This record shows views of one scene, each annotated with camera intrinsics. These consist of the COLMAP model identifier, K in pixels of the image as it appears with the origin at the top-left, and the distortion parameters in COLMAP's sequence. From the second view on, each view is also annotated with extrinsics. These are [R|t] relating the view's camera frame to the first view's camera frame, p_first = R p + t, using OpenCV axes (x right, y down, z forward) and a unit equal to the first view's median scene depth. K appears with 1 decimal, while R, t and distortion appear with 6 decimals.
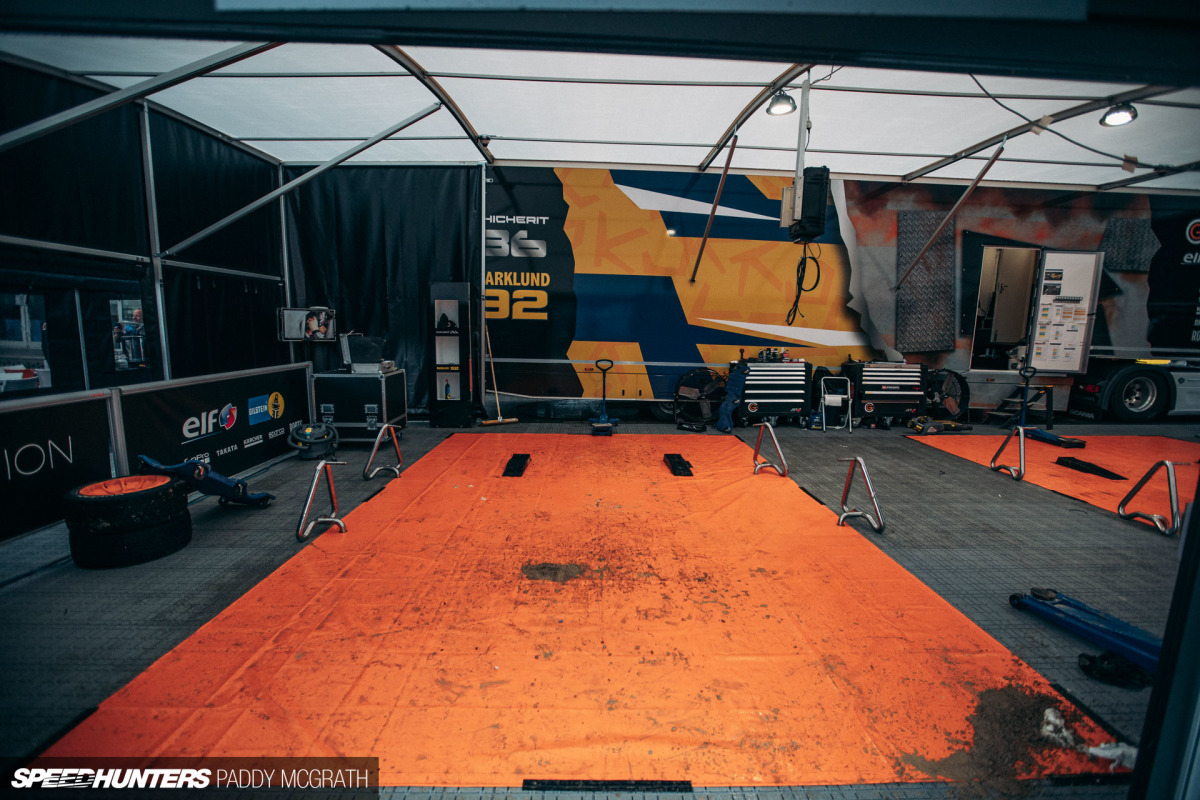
lens RADIAL K [[537.6, 0, 604.8], [0, 537.6, 407.9], [0, 0, 1]] dist [-0.005339, 0.001496]
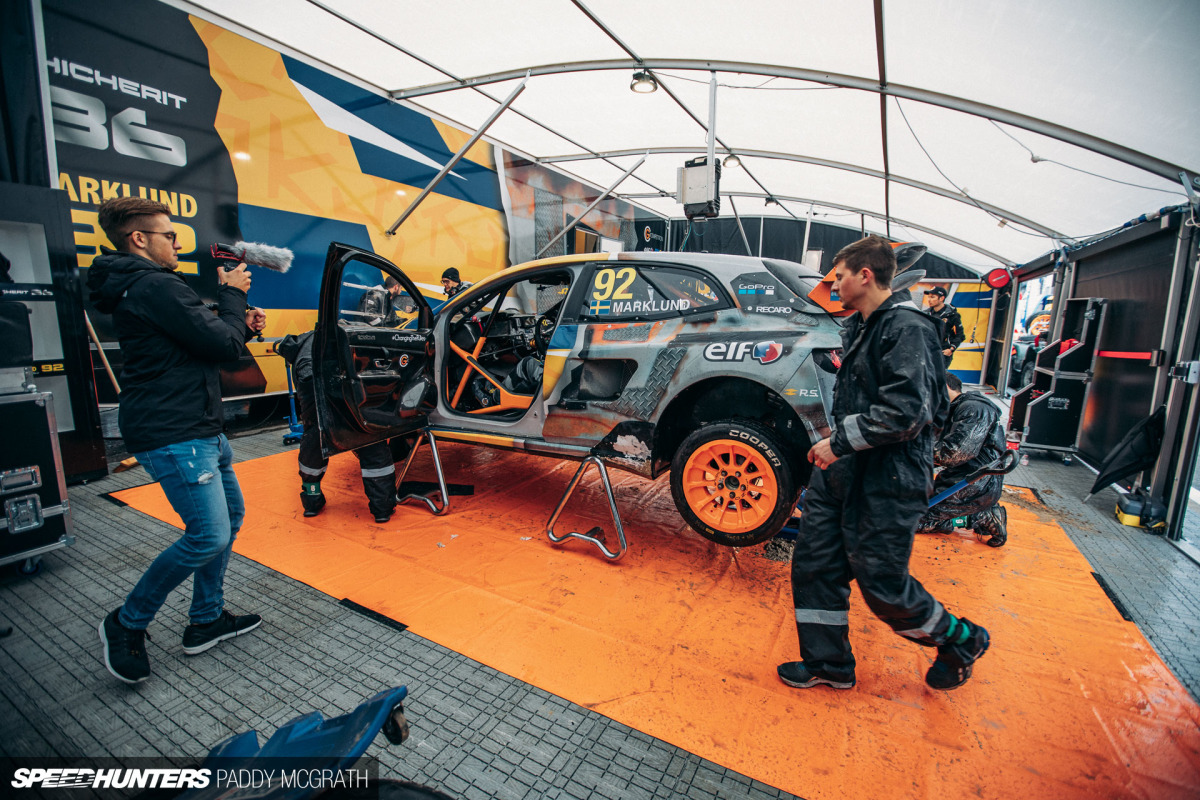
lens RADIAL K [[537.6, 0, 596.8], [0, 537.6, 397.2], [0, 0, 1]] dist [-0.005339, 0.001496]
pose [[0.507811, -0.155569, 0.847305, -0.422065], [0.123758, 0.986531, 0.106960, -0.038753], [-0.852533, 0.050545, 0.520224, 0.325901]]
